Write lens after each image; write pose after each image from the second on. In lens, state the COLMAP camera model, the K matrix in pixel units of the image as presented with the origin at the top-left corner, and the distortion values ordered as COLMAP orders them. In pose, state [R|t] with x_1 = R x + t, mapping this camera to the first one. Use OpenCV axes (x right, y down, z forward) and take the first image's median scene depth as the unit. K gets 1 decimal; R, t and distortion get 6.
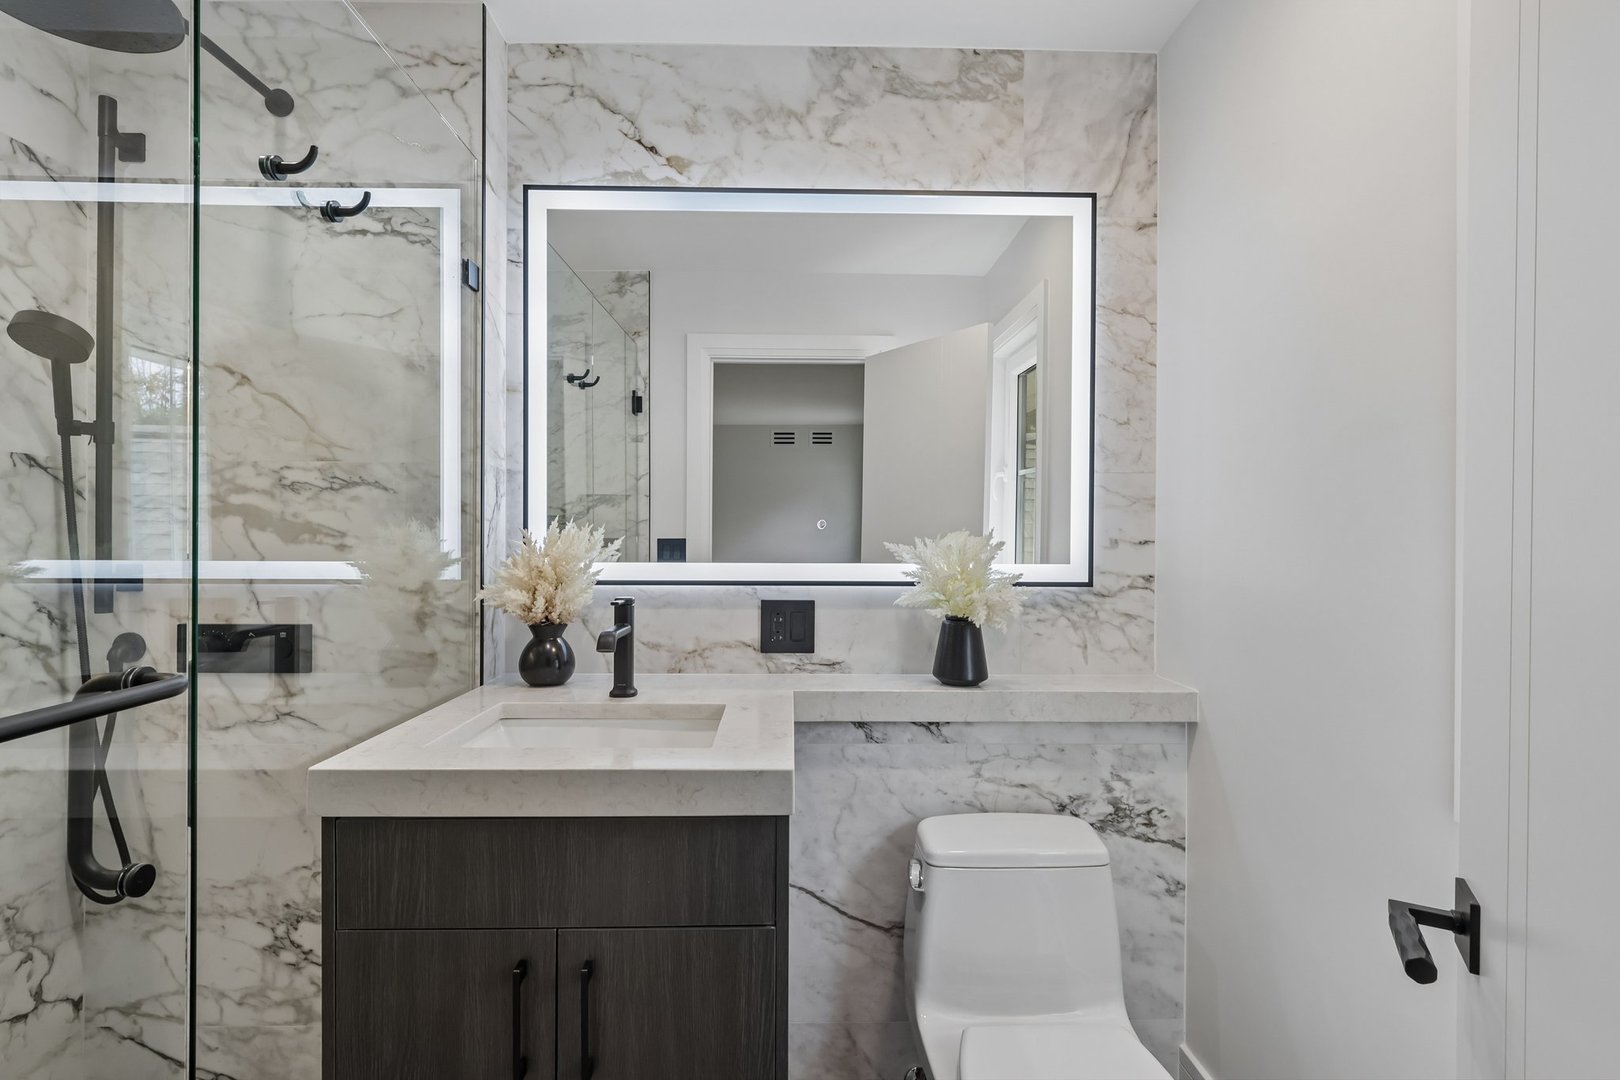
lens RADIAL K [[747.2, 0, 809.6], [0, 747.2, 536.6], [0, 0, 1]] dist [0.002047, 0.000177]
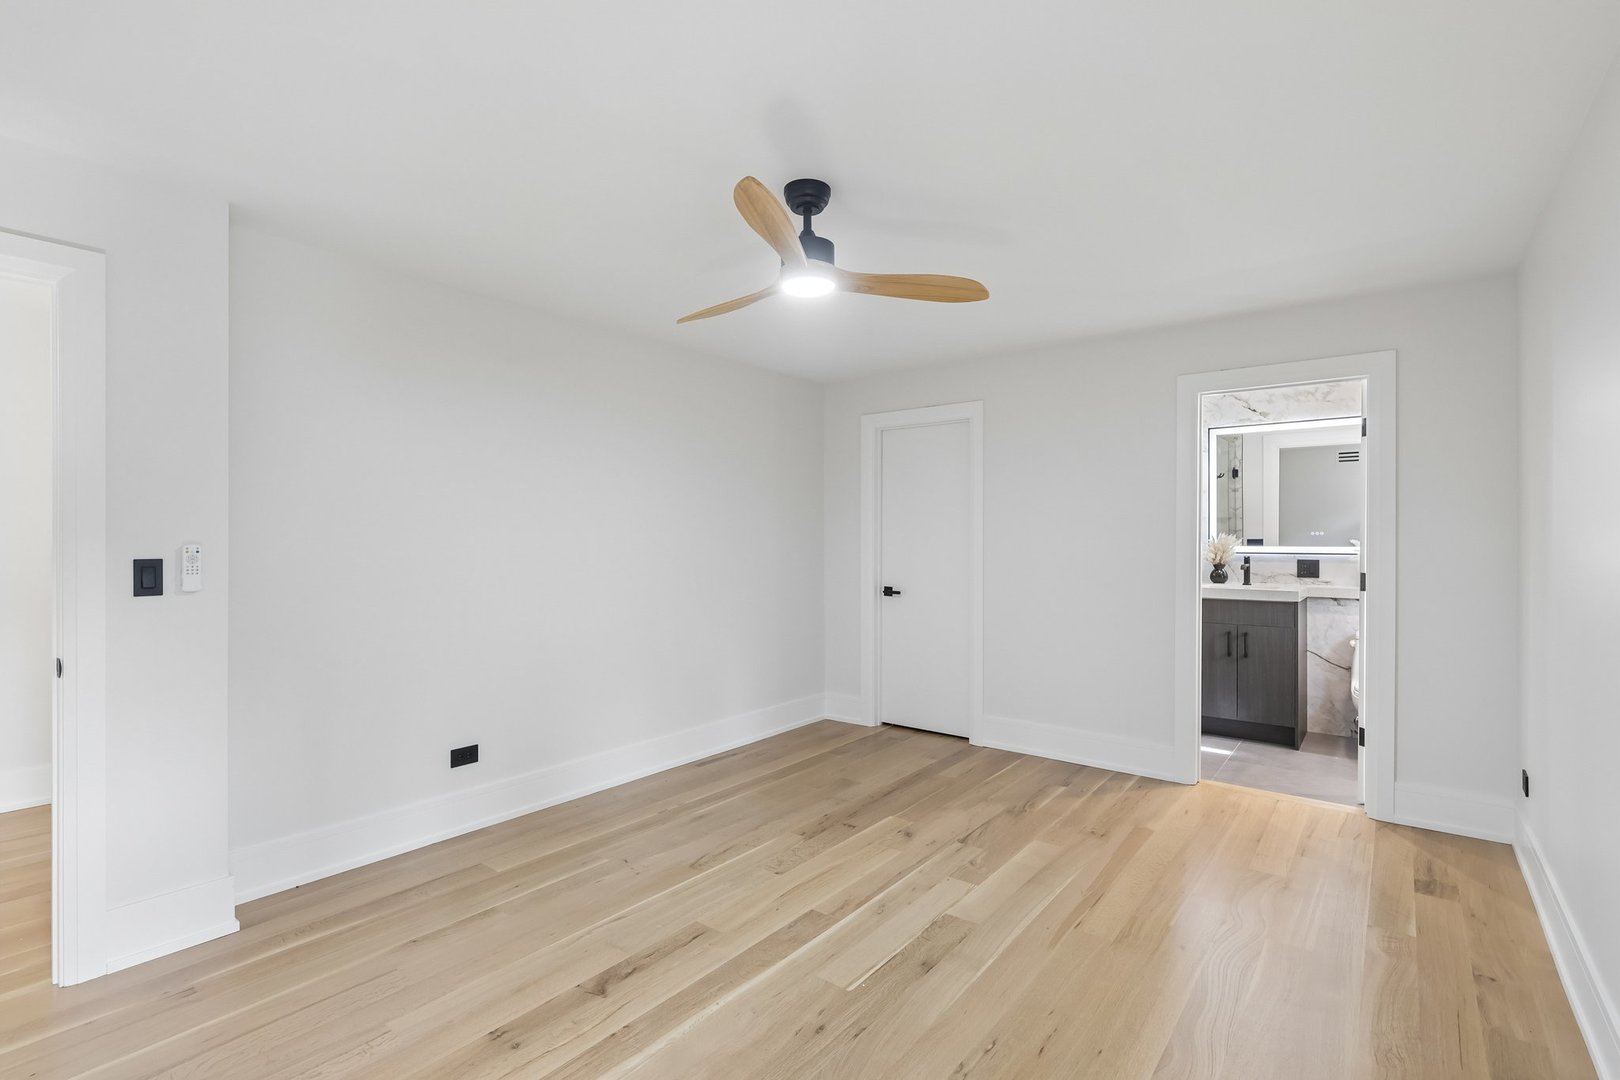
lens RADIAL K [[747.2, 0, 809.6], [0, 747.2, 536.6], [0, 0, 1]] dist [0.002047, 0.000177]
pose [[0.769272, -0.003434, -0.638912, 0.349235], [0.001924, 0.999993, -0.003058, 0.000225], [0.638919, 0.001123, 0.769273, -2.561614]]
